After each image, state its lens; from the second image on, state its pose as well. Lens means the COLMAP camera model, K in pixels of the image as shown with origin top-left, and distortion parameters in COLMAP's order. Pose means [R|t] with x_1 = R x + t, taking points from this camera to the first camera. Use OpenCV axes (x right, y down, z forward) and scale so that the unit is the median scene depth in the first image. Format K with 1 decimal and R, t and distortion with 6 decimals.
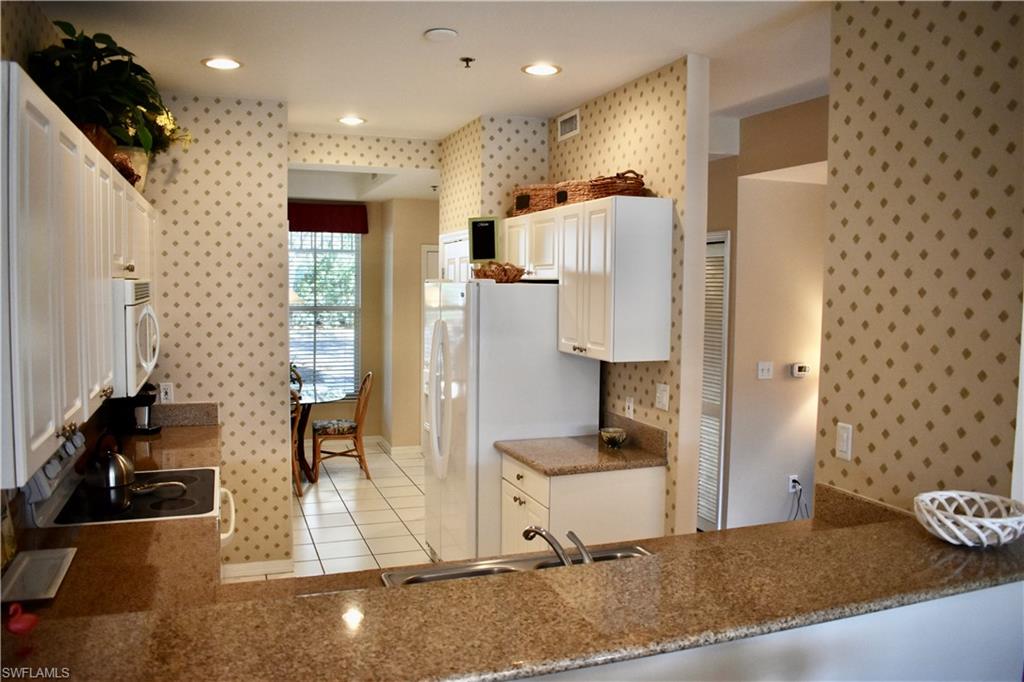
lens RADIAL K [[805.1, 0, 512.9], [0, 805.1, 341.3], [0, 0, 1]] dist [-0.091498, 0.008005]
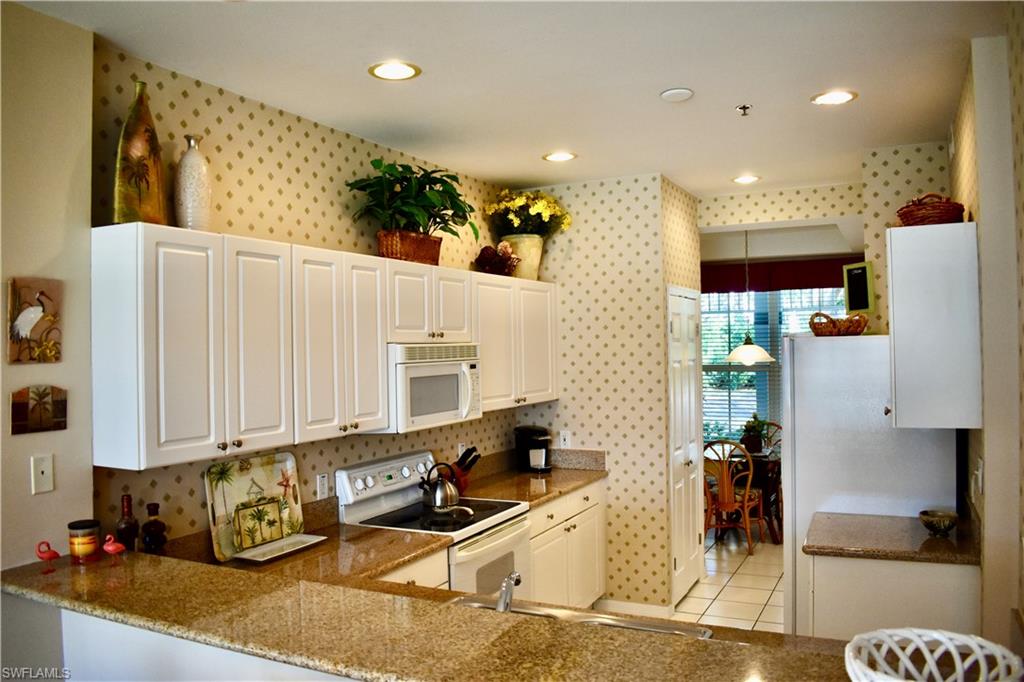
lens RADIAL K [[805.1, 0, 511.4], [0, 805.1, 339.6], [0, 0, 1]] dist [-0.091498, 0.008005]
pose [[0.680468, -0.031313, -0.732109, 0.373183], [-0.025591, 0.997462, -0.066448, -0.000573], [0.732331, 0.063951, 0.677939, 0.130177]]
